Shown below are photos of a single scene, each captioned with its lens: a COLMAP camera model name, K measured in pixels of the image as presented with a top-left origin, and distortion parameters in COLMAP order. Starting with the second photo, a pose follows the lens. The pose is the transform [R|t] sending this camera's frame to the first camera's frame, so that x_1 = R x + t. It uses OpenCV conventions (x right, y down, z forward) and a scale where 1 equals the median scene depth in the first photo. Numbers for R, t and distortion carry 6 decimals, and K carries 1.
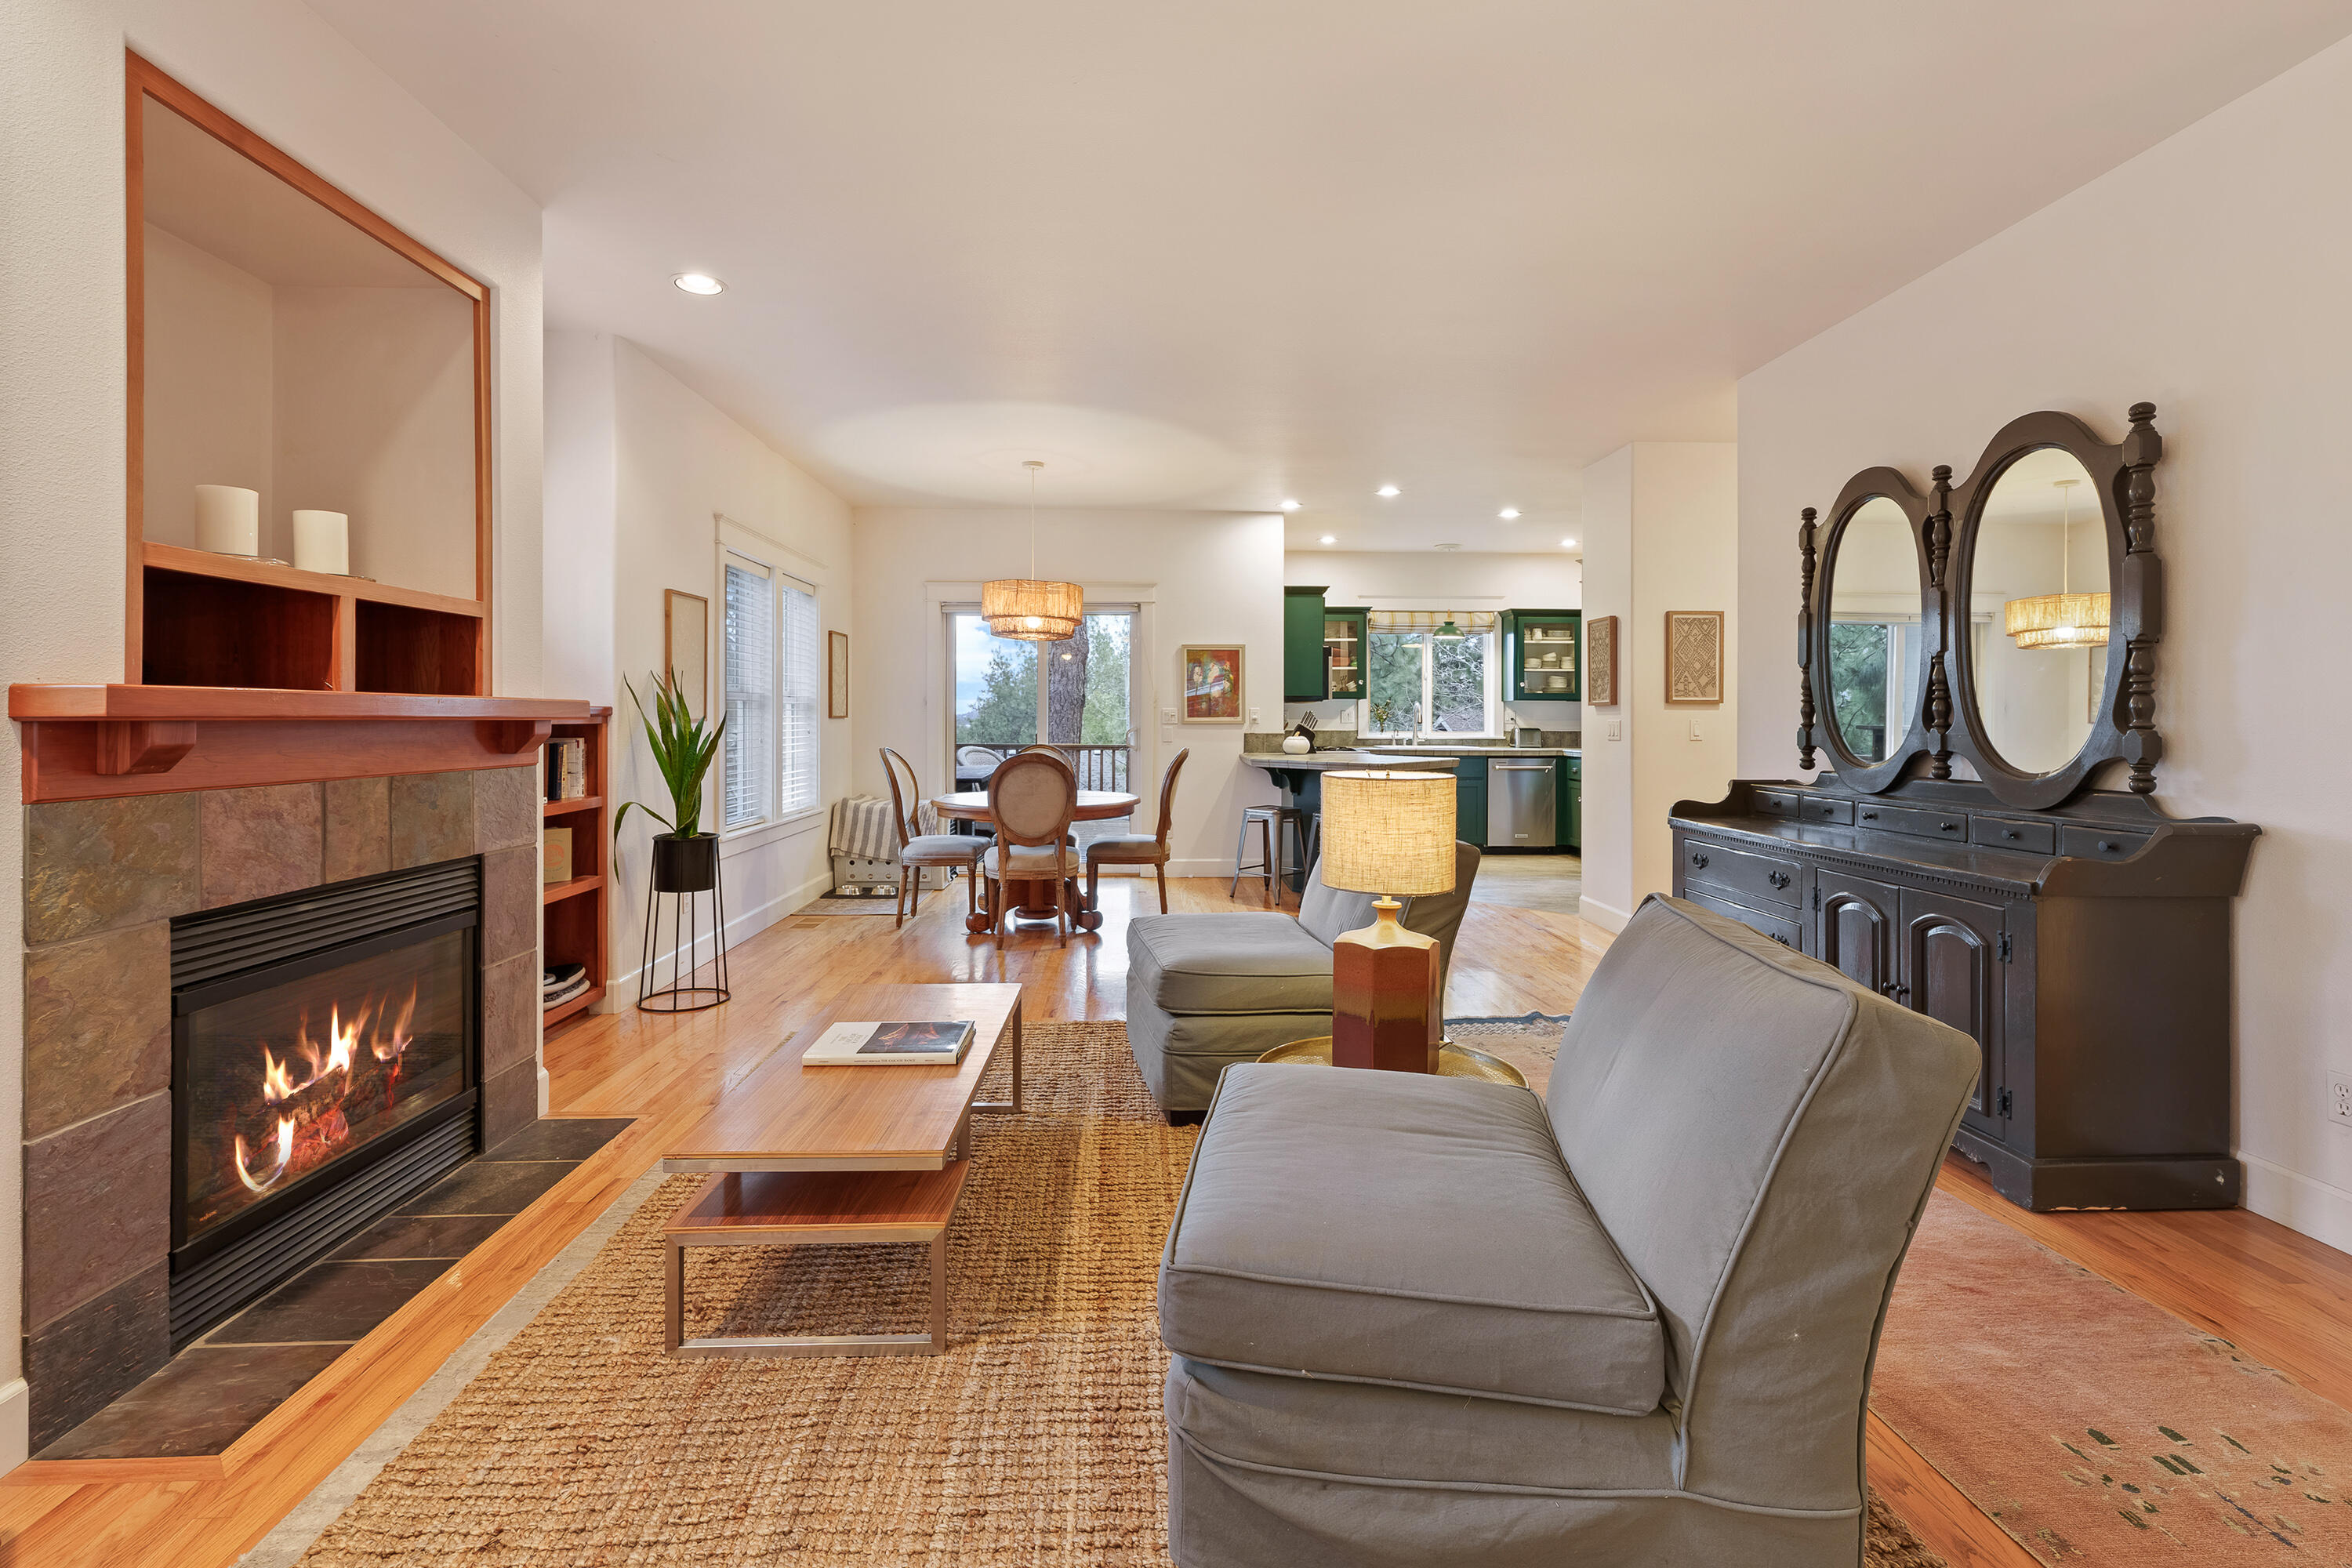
lens RADIAL K [[1045.3, 0, 1172.8], [0, 1045.3, 719.1], [0, 0, 1]] dist [-0.000857, 0.000010]
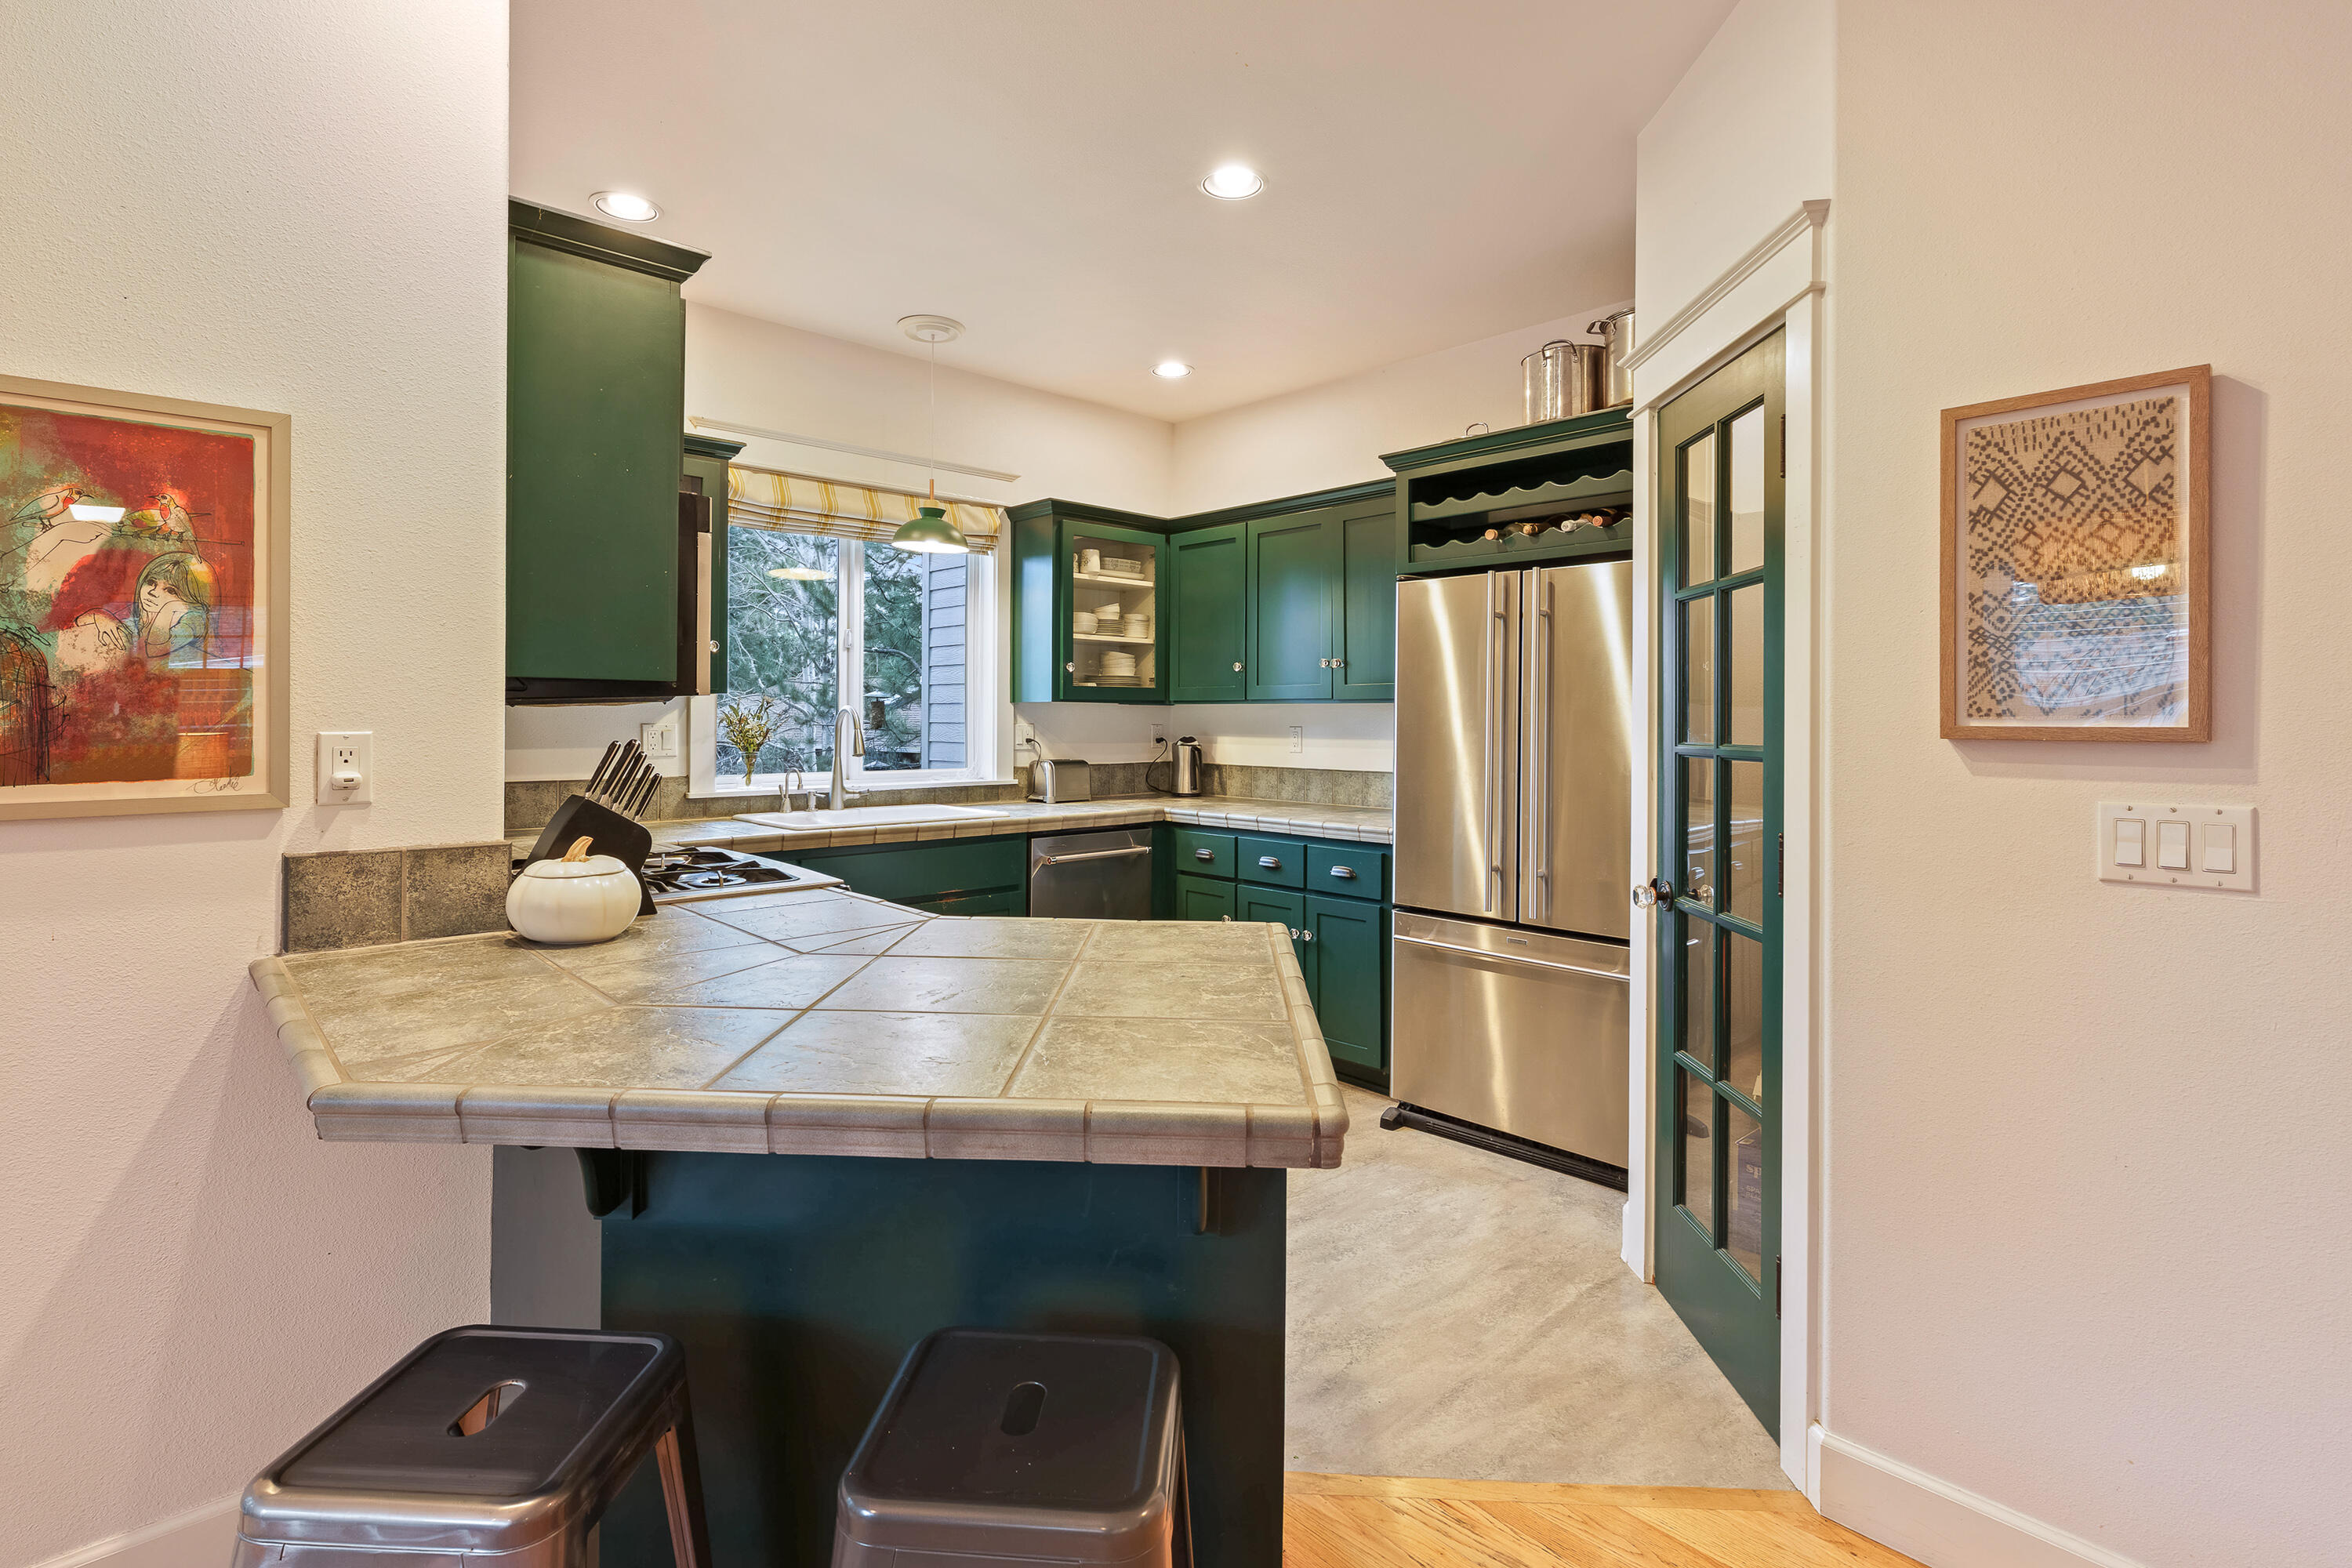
lens RADIAL K [[1114.0, 0, 1168.7], [0, 1114.0, 705.4], [0, 0, 1]] dist [-0.001554, -0.000023]
pose [[0.756695, 0.008418, 0.653714, 0.108939], [-0.002844, 0.999950, -0.009585, -0.026710], [-0.653762, 0.005394, 0.756681, 1.384168]]
